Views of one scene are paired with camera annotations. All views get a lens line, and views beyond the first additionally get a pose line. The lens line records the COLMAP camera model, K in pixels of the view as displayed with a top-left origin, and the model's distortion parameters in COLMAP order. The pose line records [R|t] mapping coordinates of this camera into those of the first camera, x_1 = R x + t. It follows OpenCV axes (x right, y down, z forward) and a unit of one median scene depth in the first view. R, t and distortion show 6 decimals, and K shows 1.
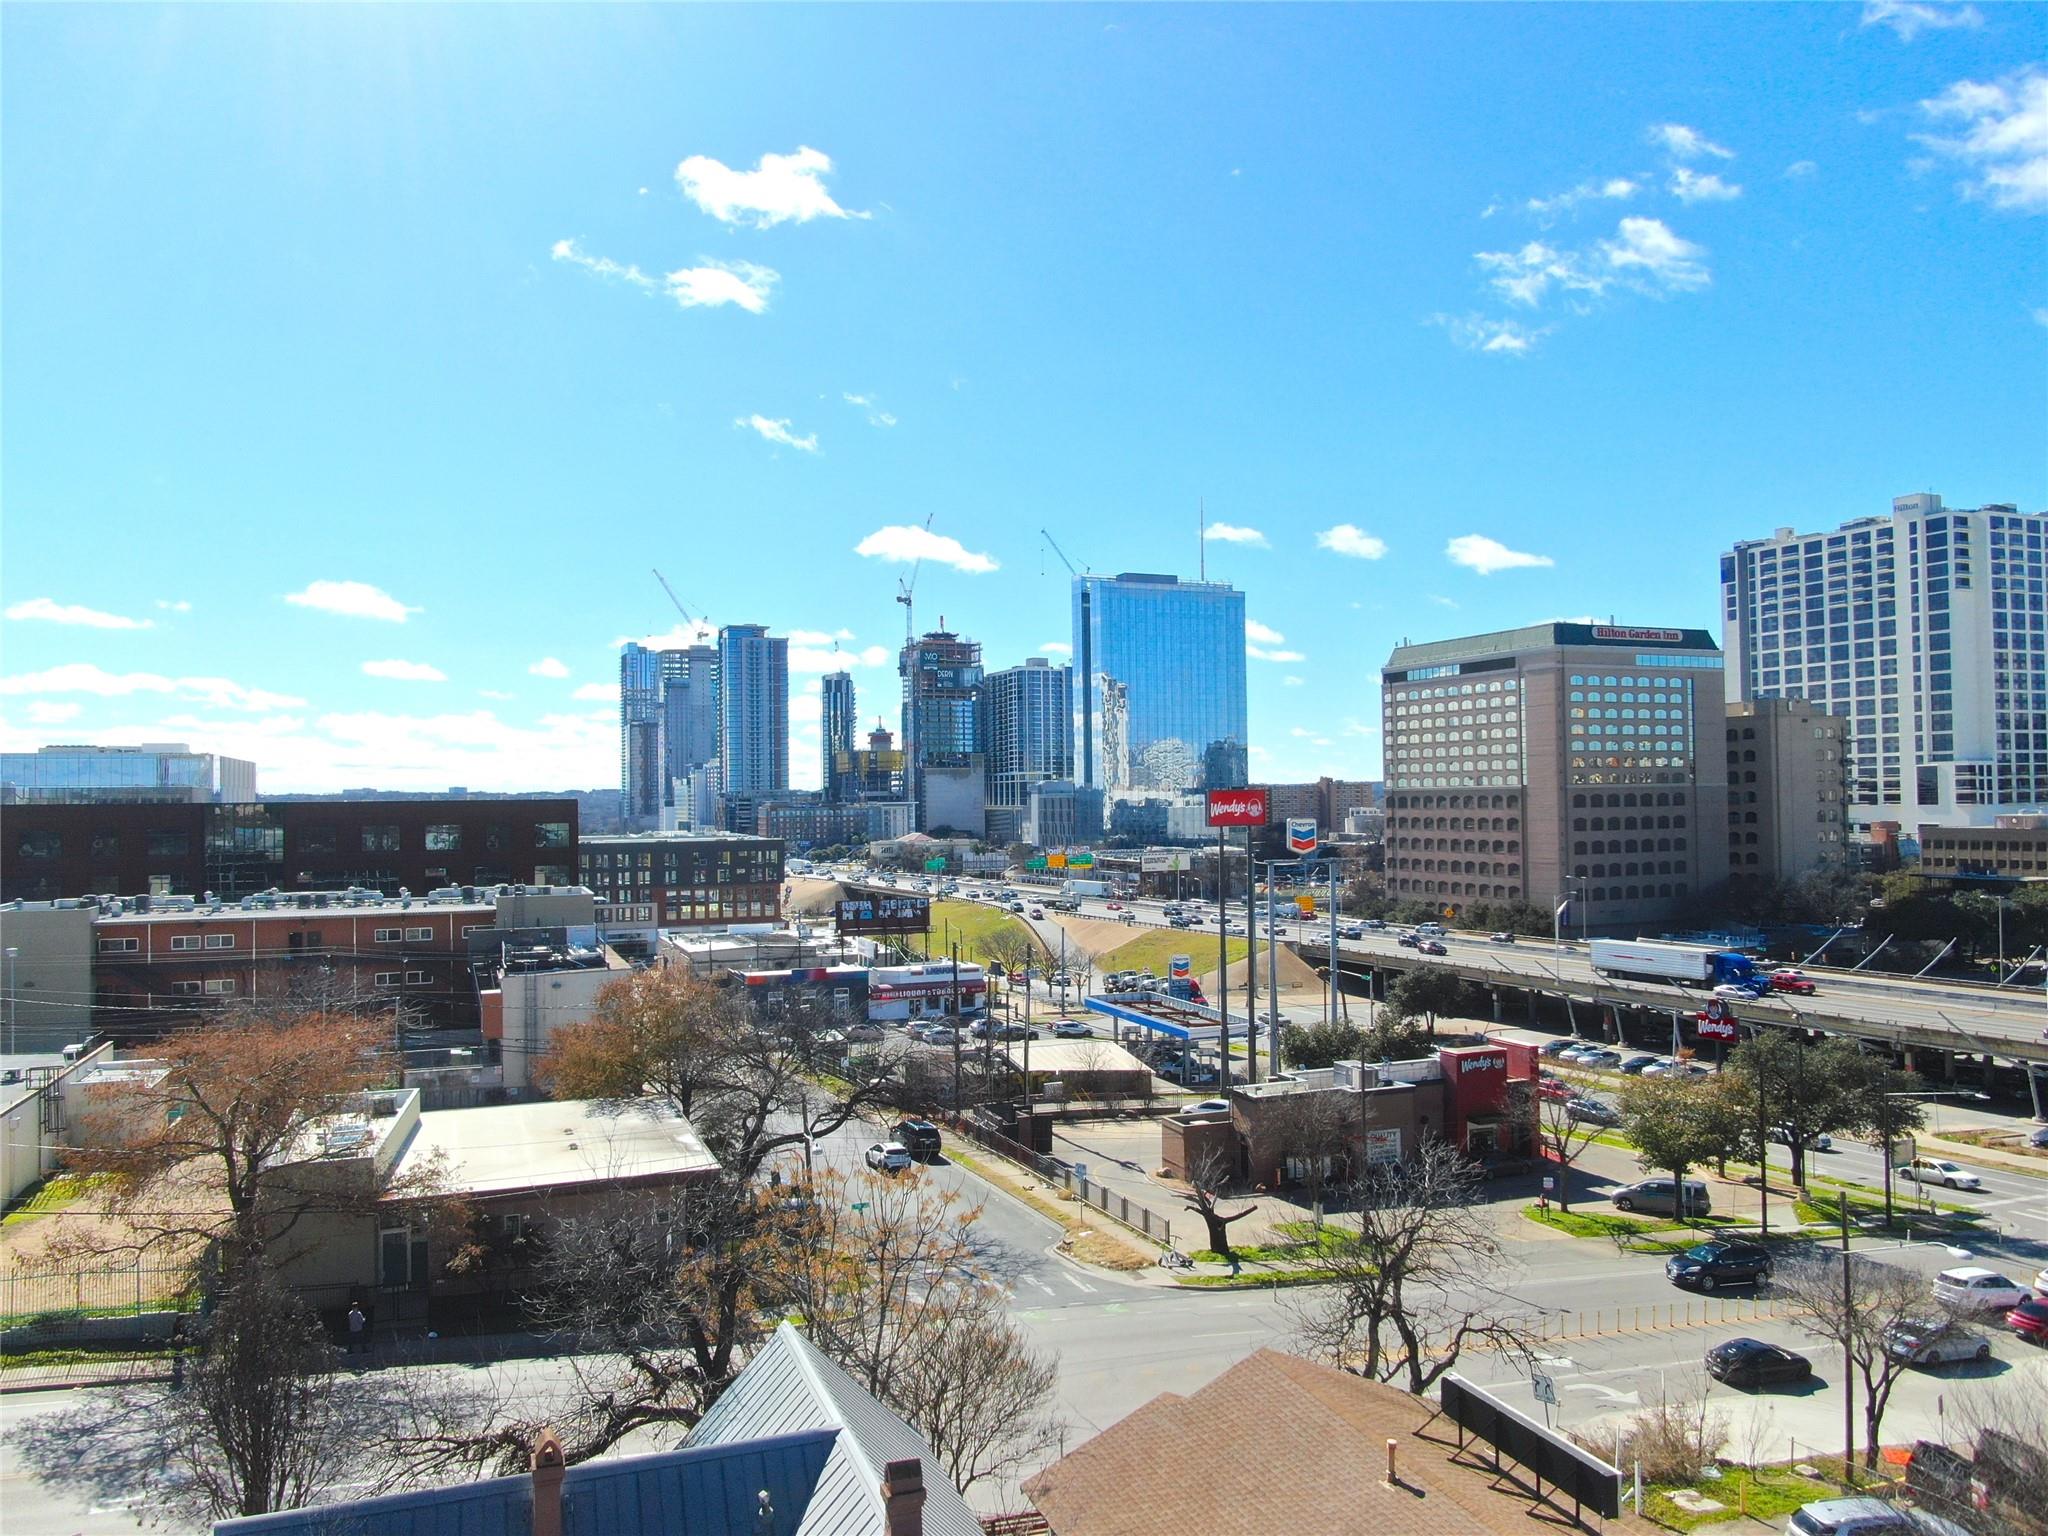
lens RADIAL K [[1479.1, 0, 1029.5], [0, 1479.1, 767.1], [0, 0, 1]] dist [-0.013442, 0.000558]
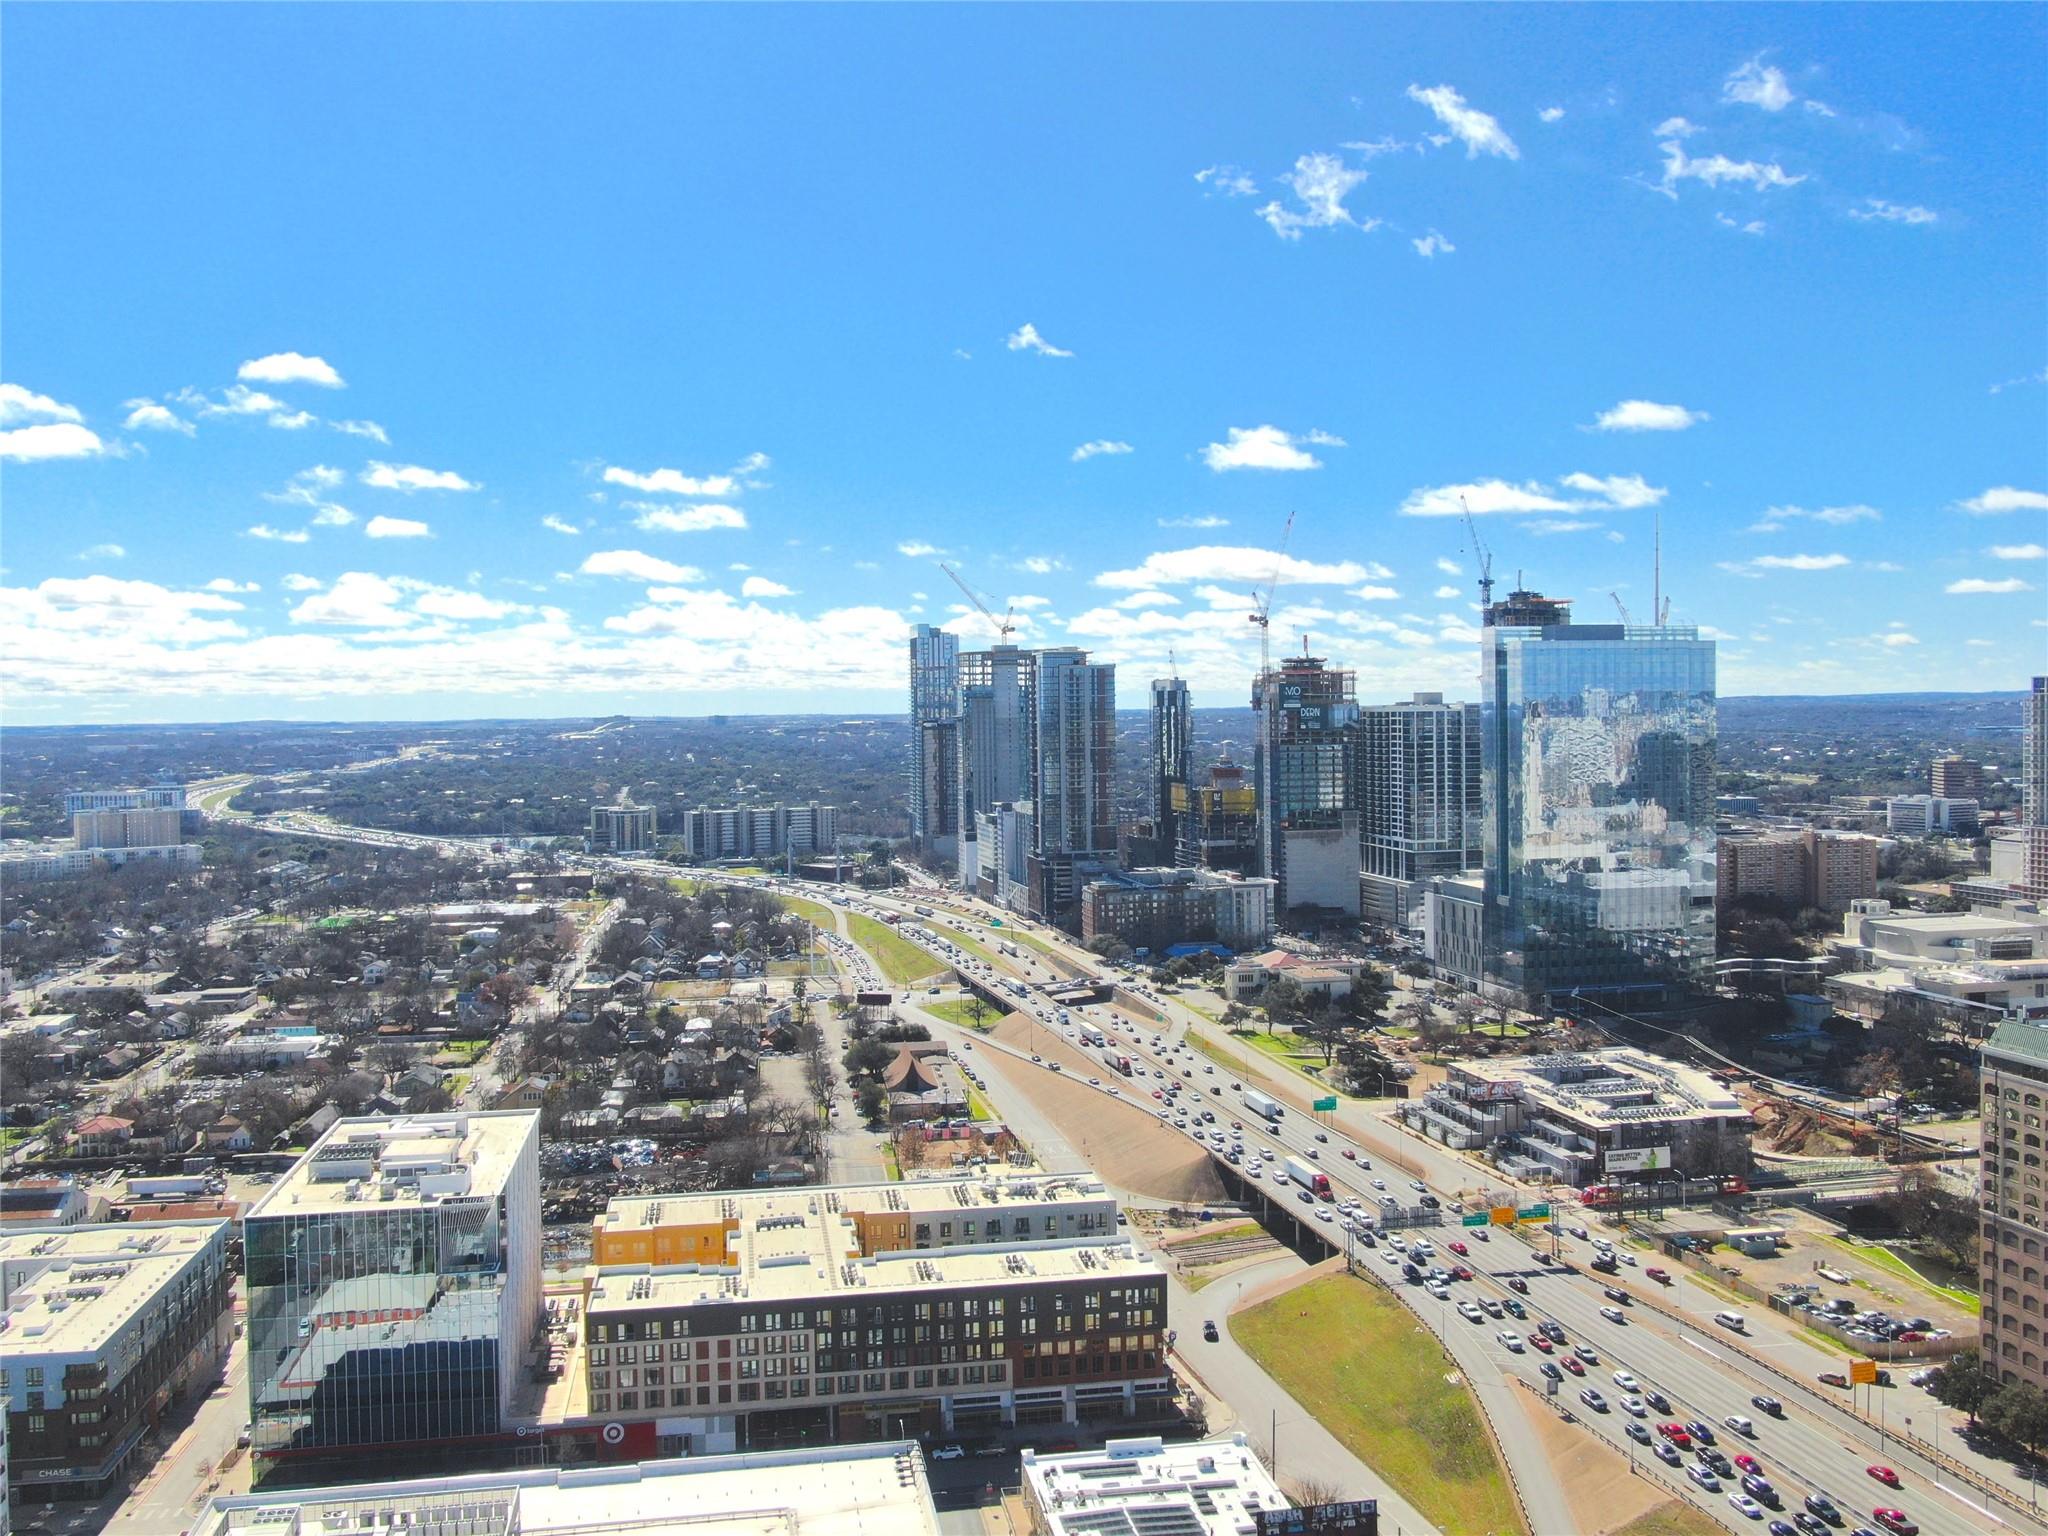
lens RADIAL K [[1792.5, 0, 1034.5], [0, 1792.5, 760.0], [0, 0, 1]] dist [0.005917, -0.017865]
pose [[0.981417, 0.005686, -0.191801, -0.034770], [0.004843, 0.998509, 0.054381, -0.181810], [0.191824, -0.054299, 0.979926, 0.041234]]
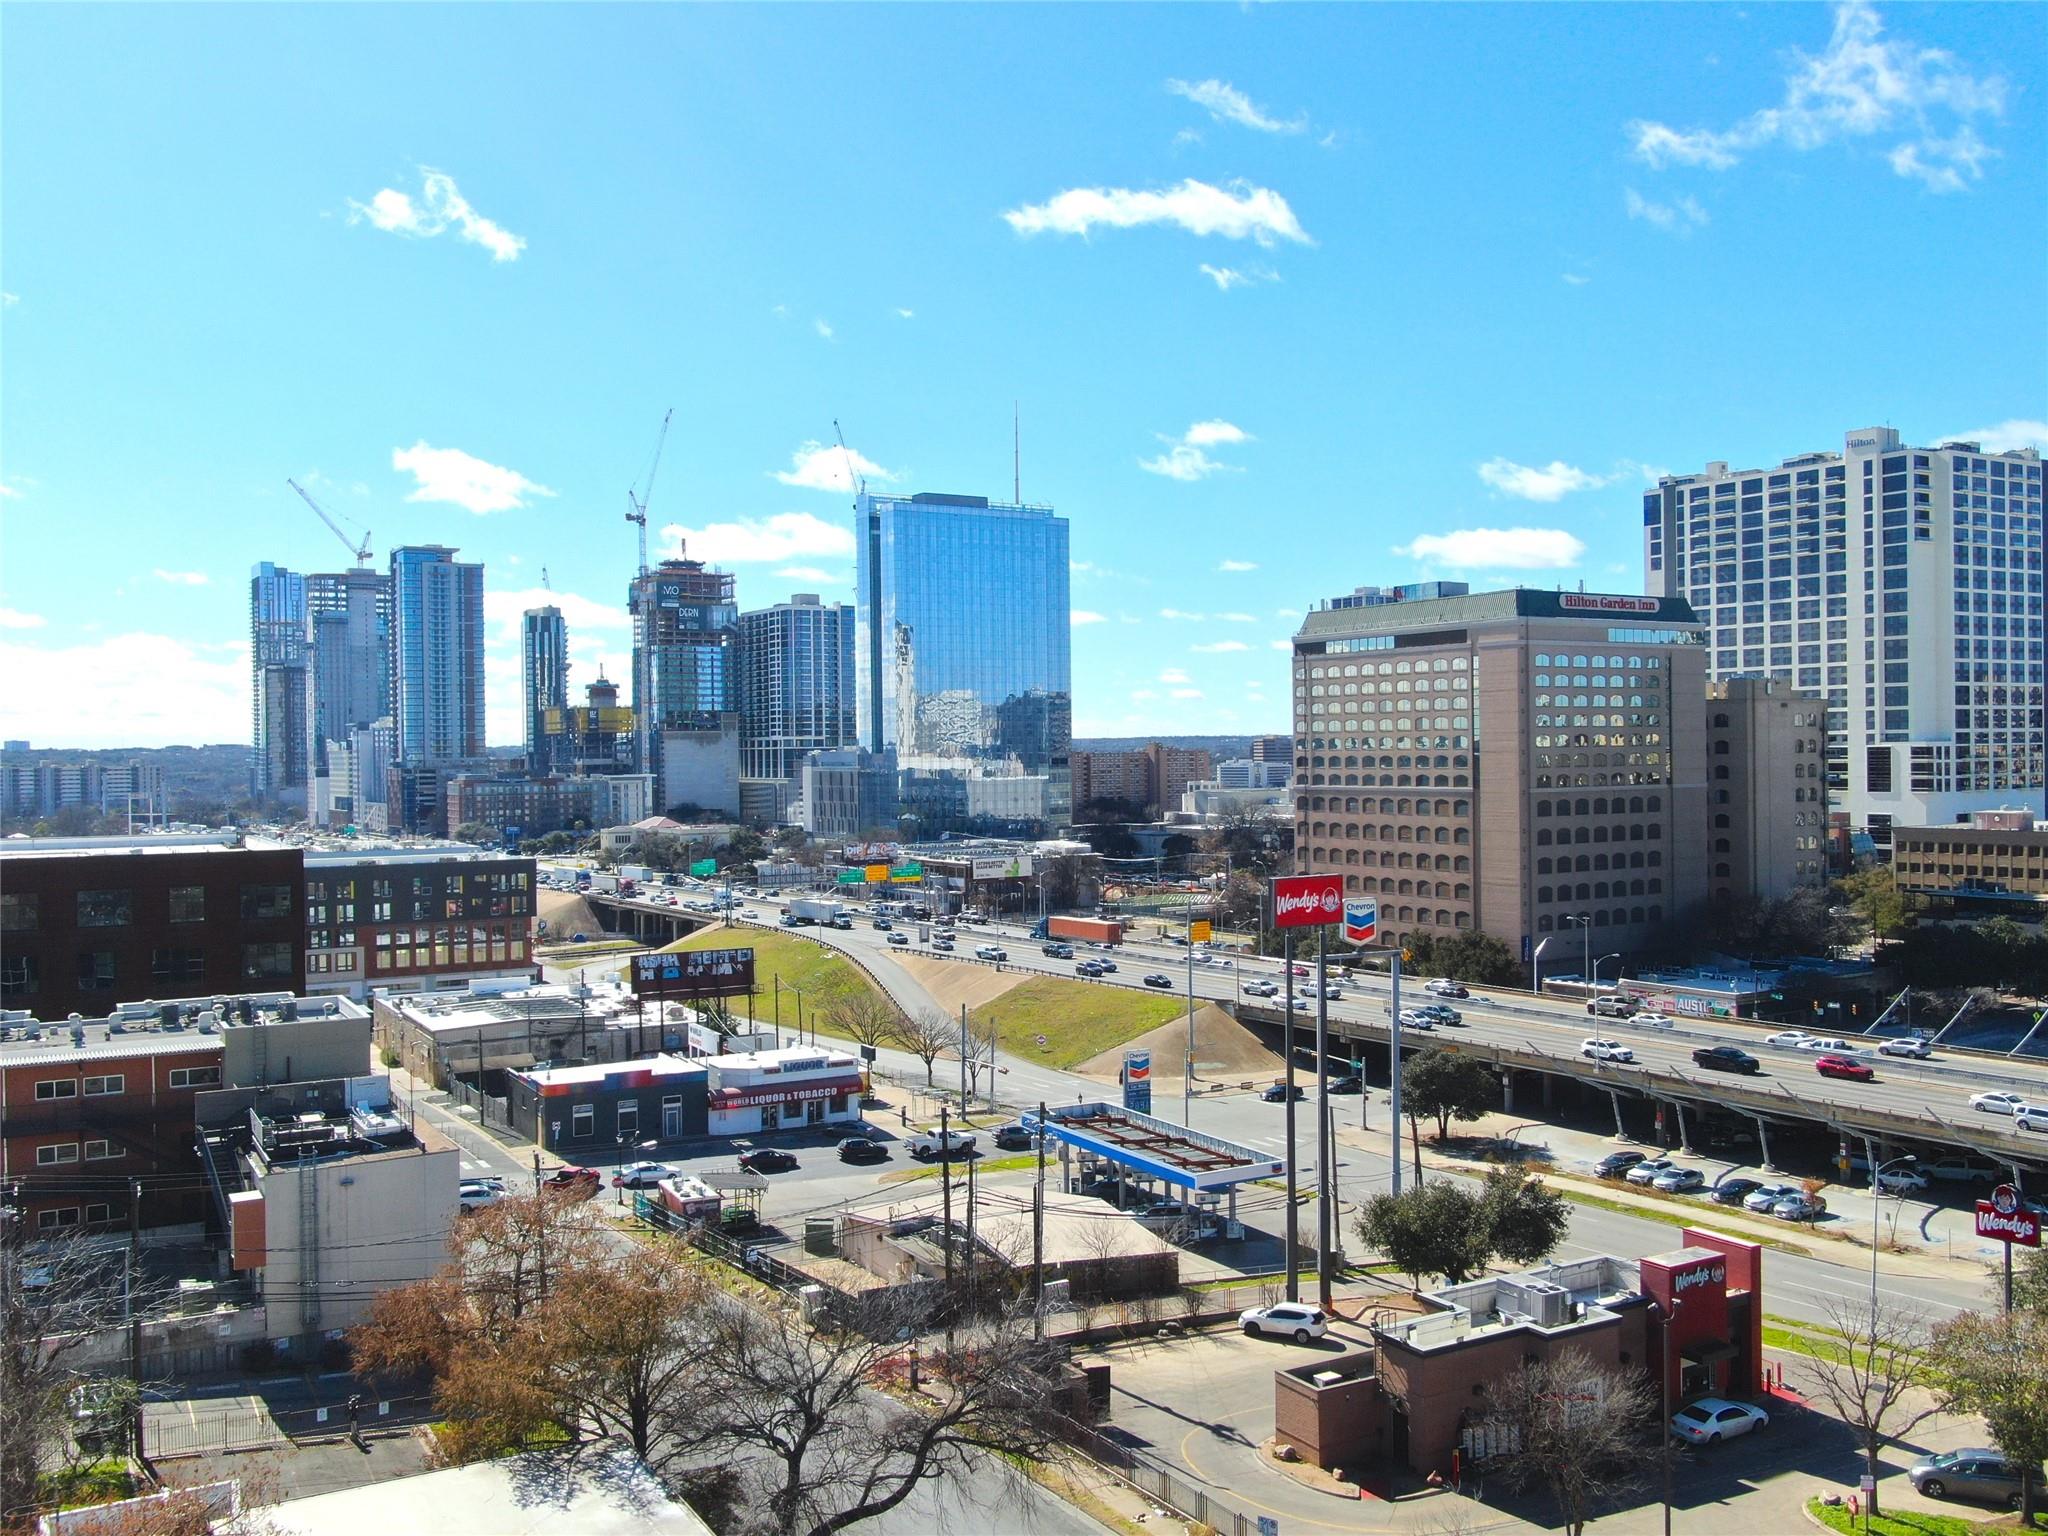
lens RADIAL K [[1792.5, 0, 1031.8], [0, 1792.5, 764.5], [0, 0, 1]] dist [0.005917, -0.017865]
pose [[0.989140, 0.000203, 0.146976, -0.032705], [-0.004214, 0.999627, 0.026982, -0.016400], [-0.146916, -0.027308, 0.988772, 0.037407]]
